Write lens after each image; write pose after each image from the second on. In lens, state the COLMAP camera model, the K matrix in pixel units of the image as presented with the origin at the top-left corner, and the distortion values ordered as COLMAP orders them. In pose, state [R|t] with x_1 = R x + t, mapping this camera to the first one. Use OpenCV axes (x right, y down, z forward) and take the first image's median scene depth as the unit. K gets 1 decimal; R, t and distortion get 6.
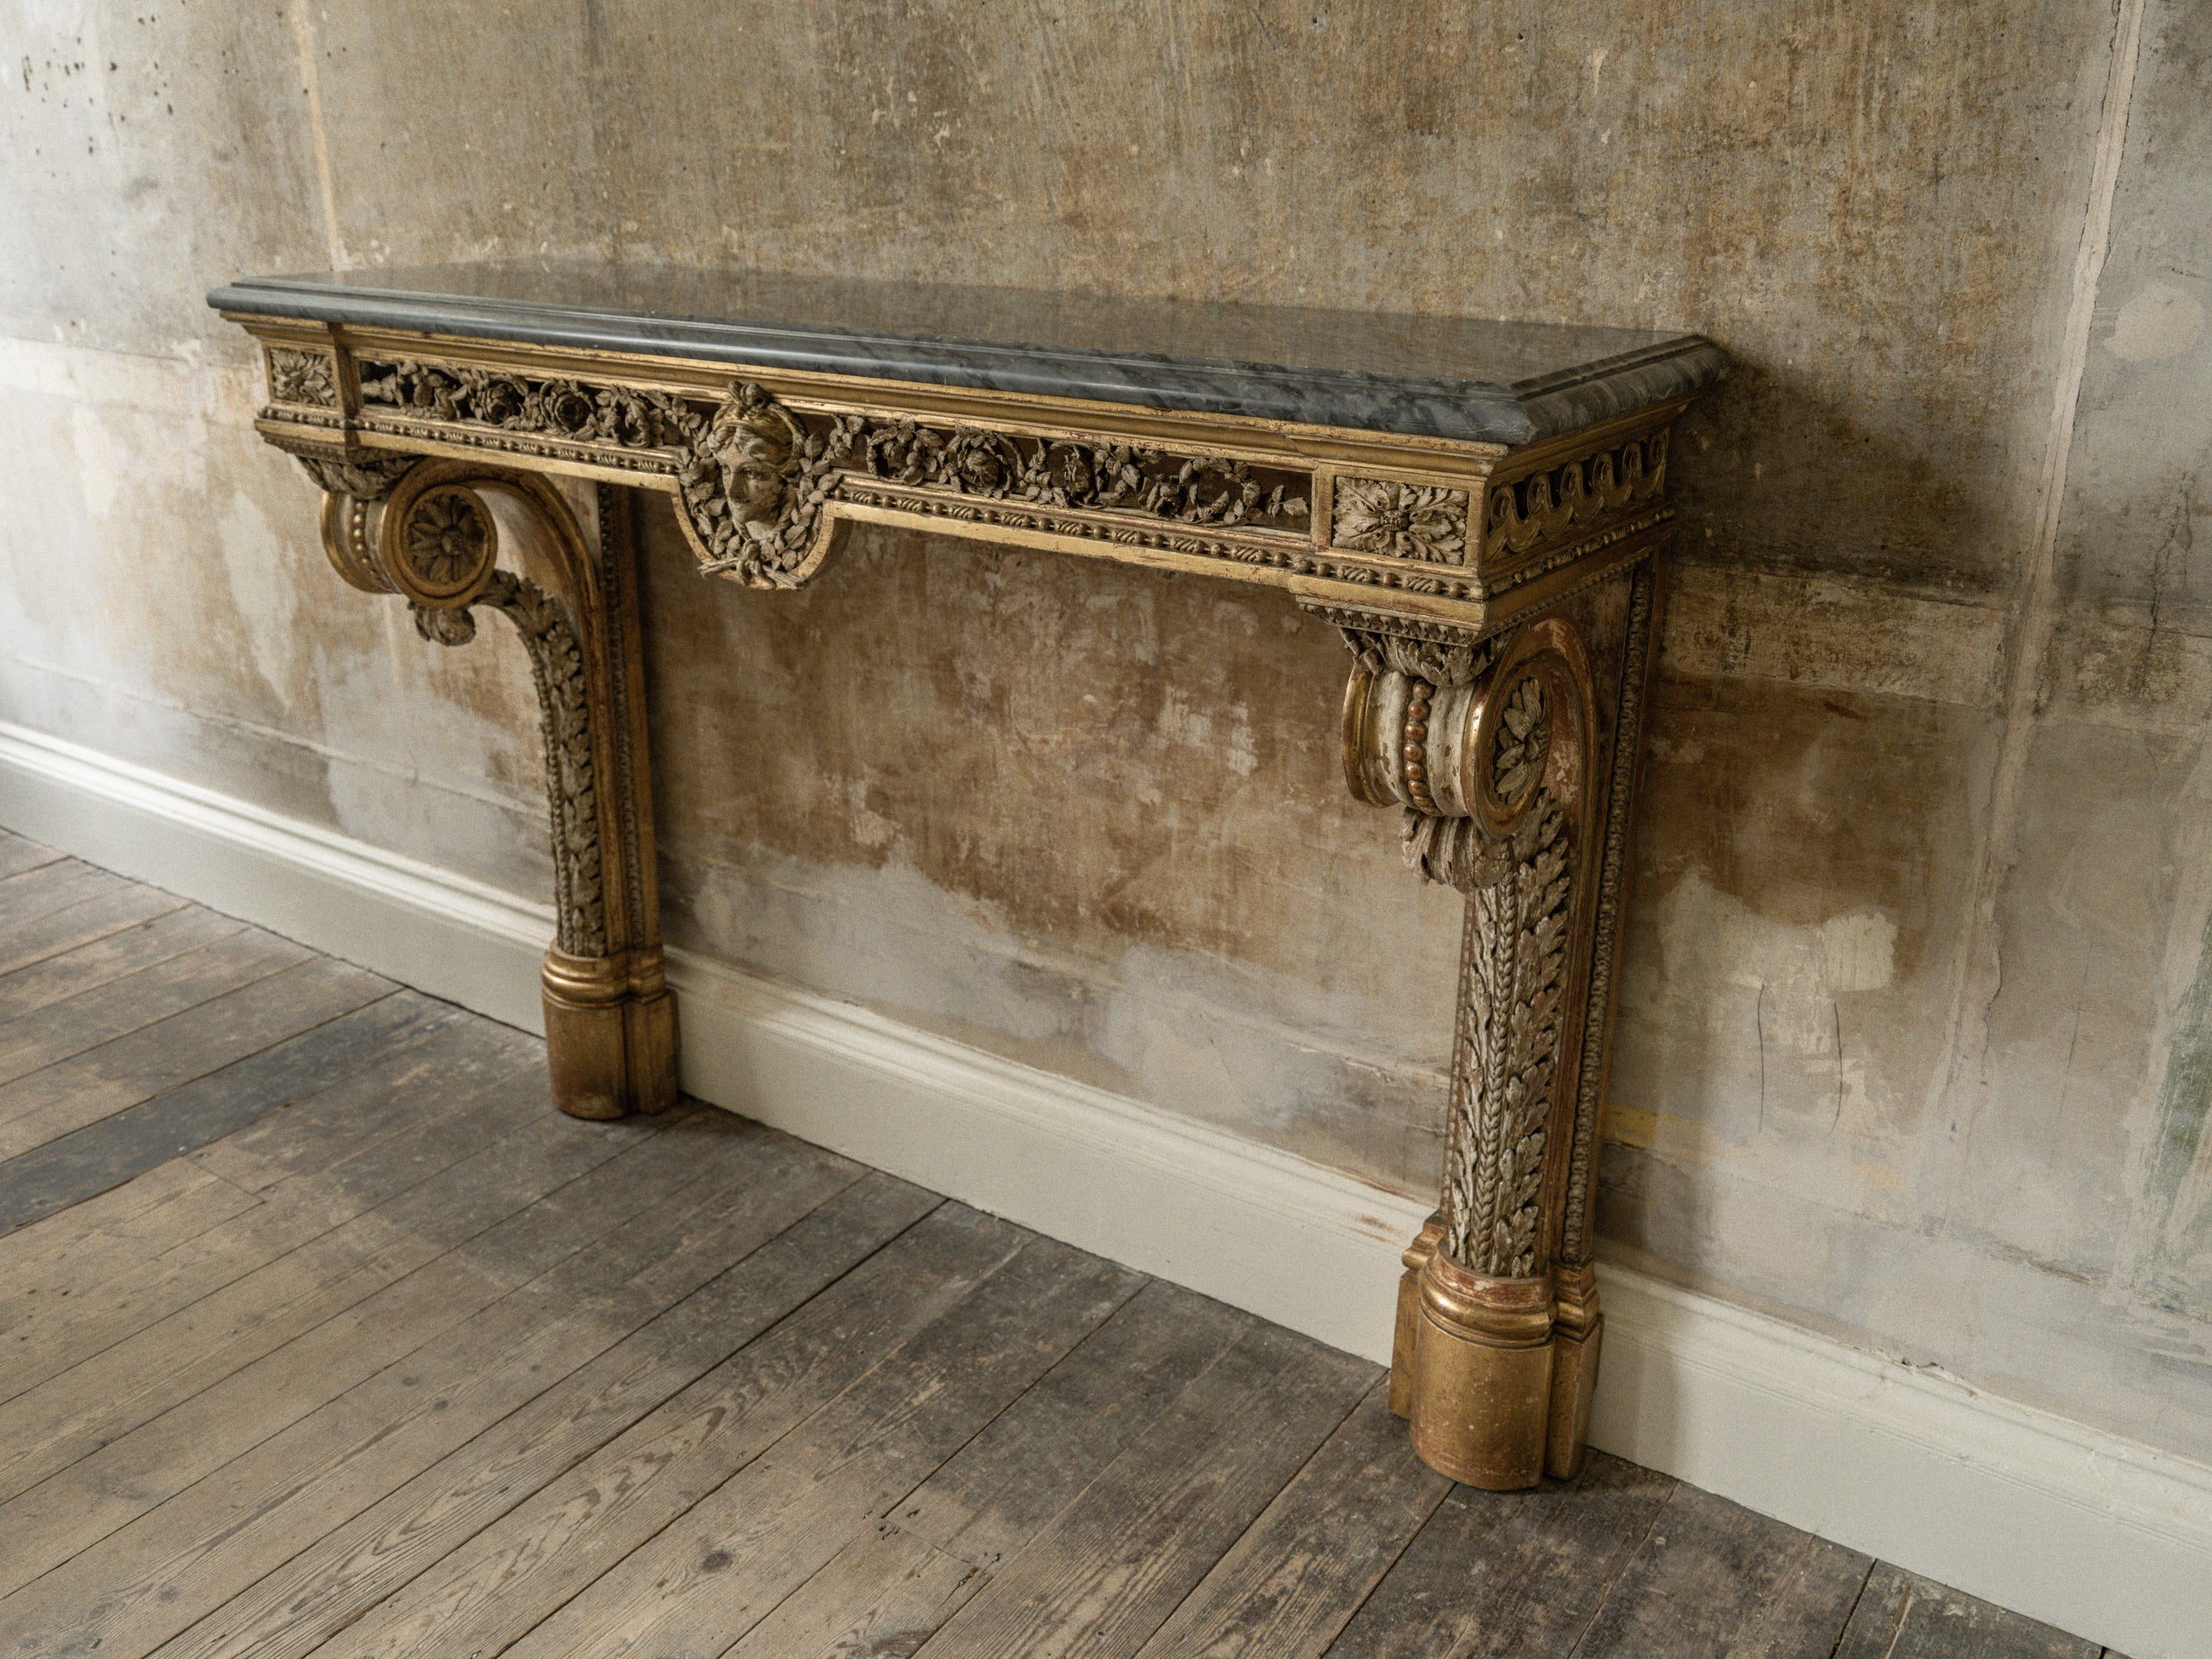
lens RADIAL K [[1952.6, 0, 1099.7], [0, 1952.6, 829.7], [0, 0, 1]] dist [-0.004940, 0.062003]
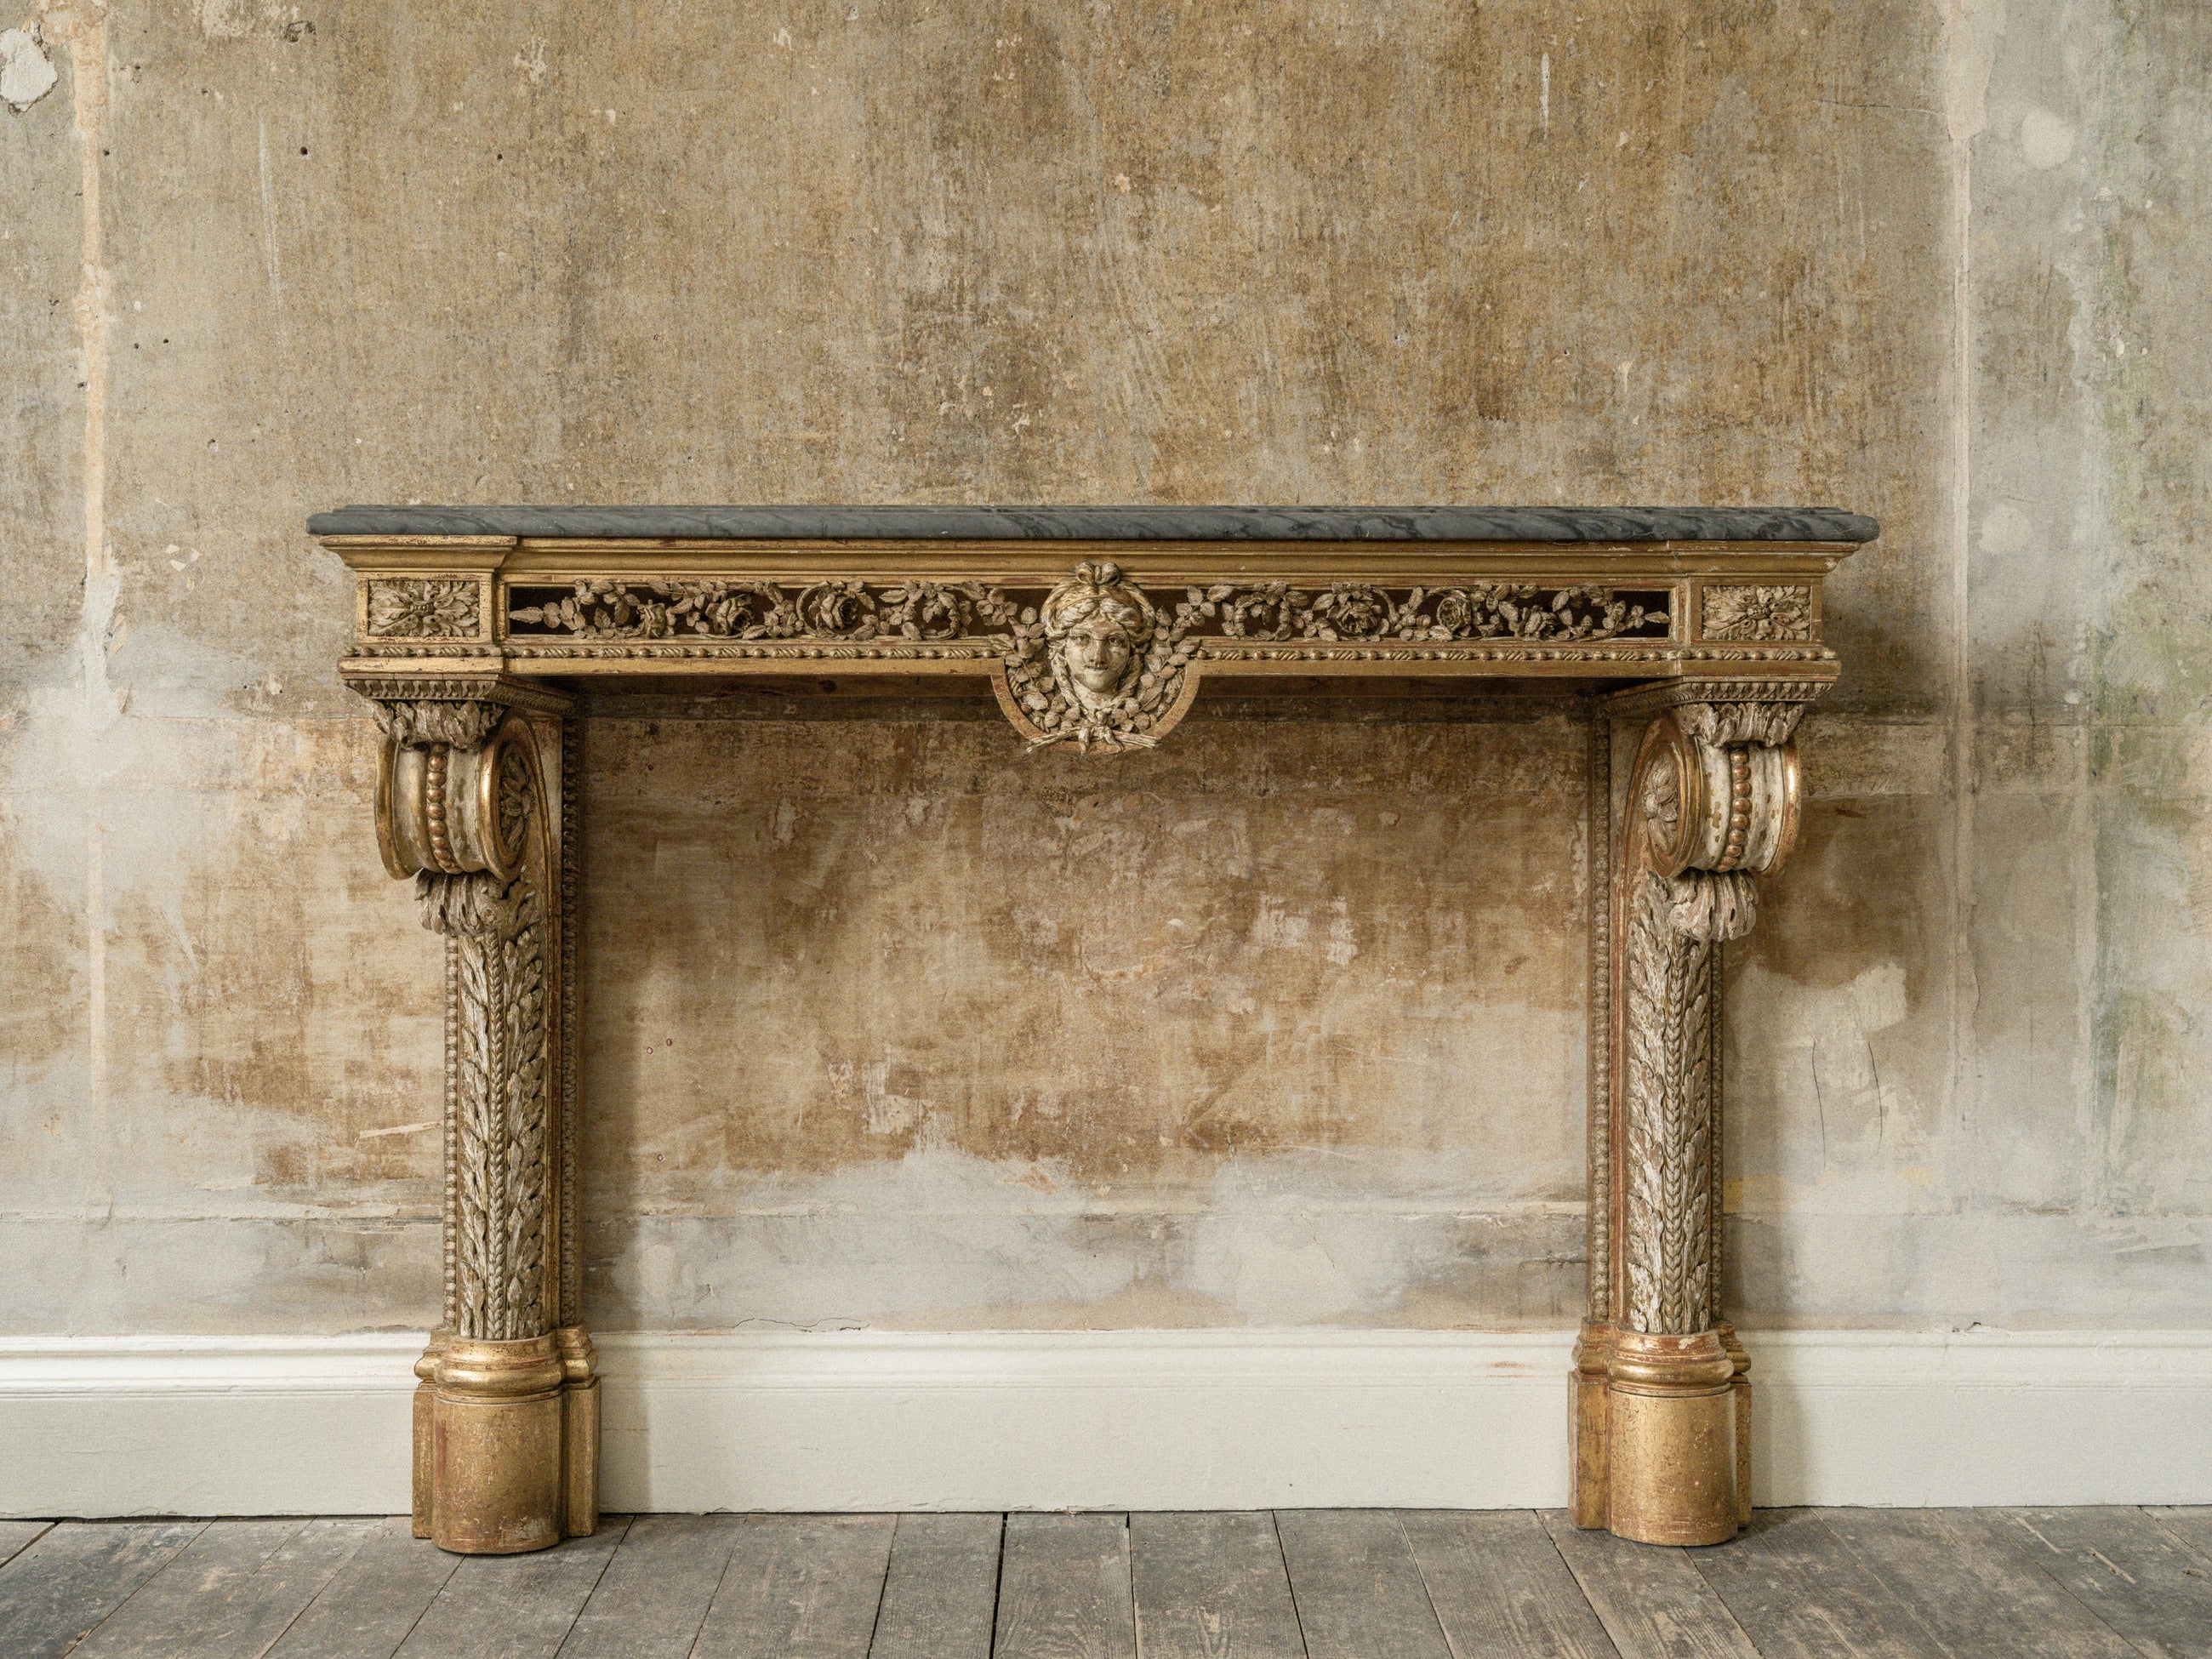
lens RADIAL K [[2188.3, 0, 1104.1], [0, 2188.3, 830.2], [0, 0, 1]] dist [0.011773, 0.000000]
pose [[0.807194, -0.009908, 0.590203, -0.889392], [0.208733, 0.940051, -0.269694, 0.239839], [-0.552149, 0.340890, 0.760872, 0.111411]]
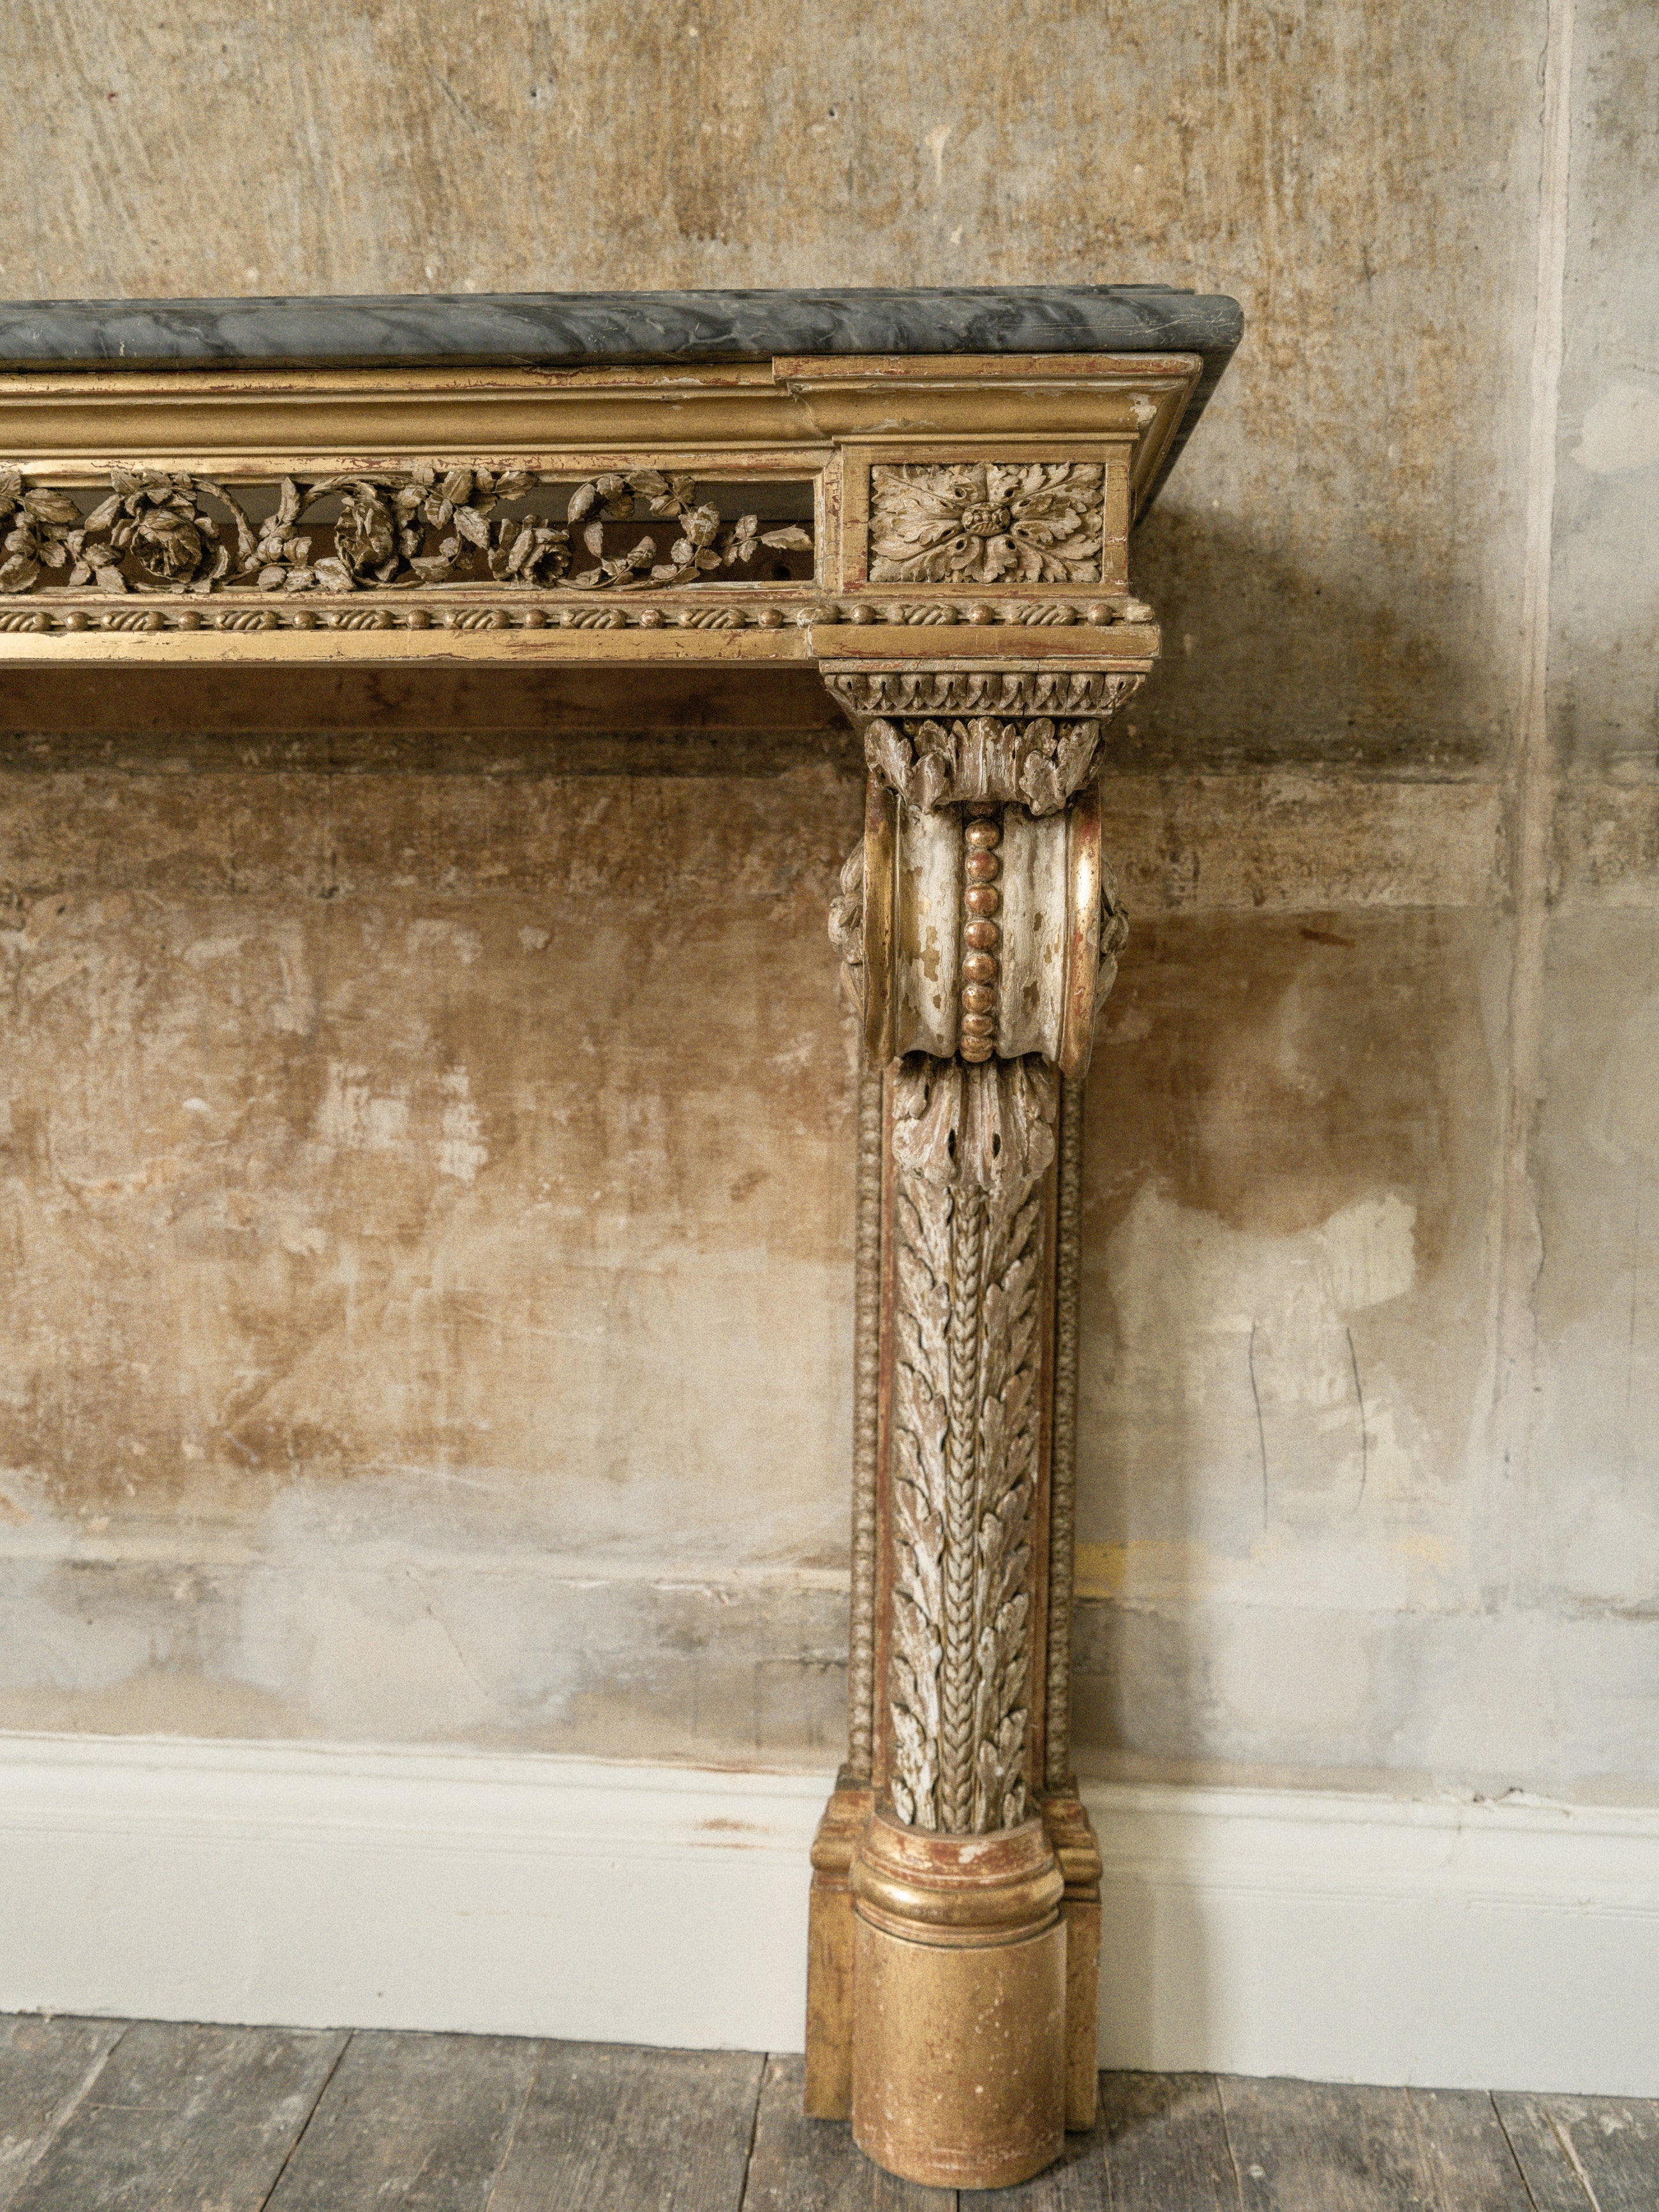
lens RADIAL K [[1831.5, 0, 826.7], [0, 1831.5, 1067.4], [0, 0, 1]] dist [-0.027968, 0.044297]
pose [[0.859667, -0.048536, 0.508544, -0.160186], [0.173598, 0.963992, -0.201453, 0.097174], [-0.480455, 0.261464, 0.837138, 0.457371]]
